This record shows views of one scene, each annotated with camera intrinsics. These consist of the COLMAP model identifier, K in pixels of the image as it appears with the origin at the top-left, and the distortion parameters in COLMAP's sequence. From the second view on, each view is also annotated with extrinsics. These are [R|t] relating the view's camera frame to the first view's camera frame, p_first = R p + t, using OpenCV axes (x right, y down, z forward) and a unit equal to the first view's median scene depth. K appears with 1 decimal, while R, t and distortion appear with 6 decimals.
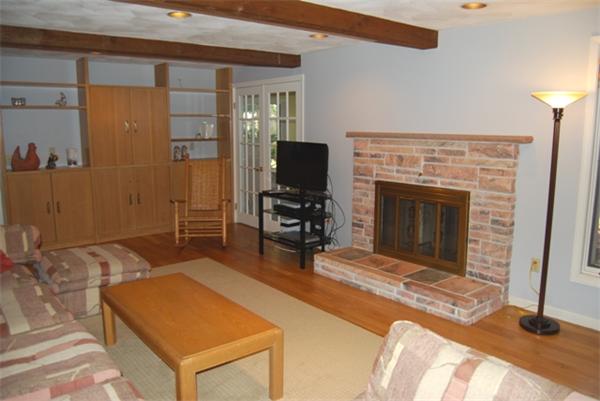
lens RADIAL K [[477.1, 0, 301.9], [0, 477.1, 198.4], [0, 0, 1]] dist [-0.043645, 0.007593]
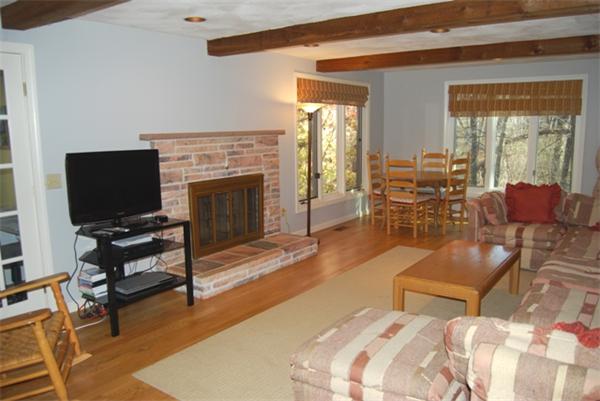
lens RADIAL K [[477.1, 0, 301.9], [0, 477.1, 202.3], [0, 0, 1]] dist [-0.043645, 0.007593]
pose [[-0.253911, -0.152119, 0.955191, -0.899111], [0.163415, 0.966611, 0.197377, -0.167958], [-0.953323, 0.206209, -0.220575, 1.115167]]
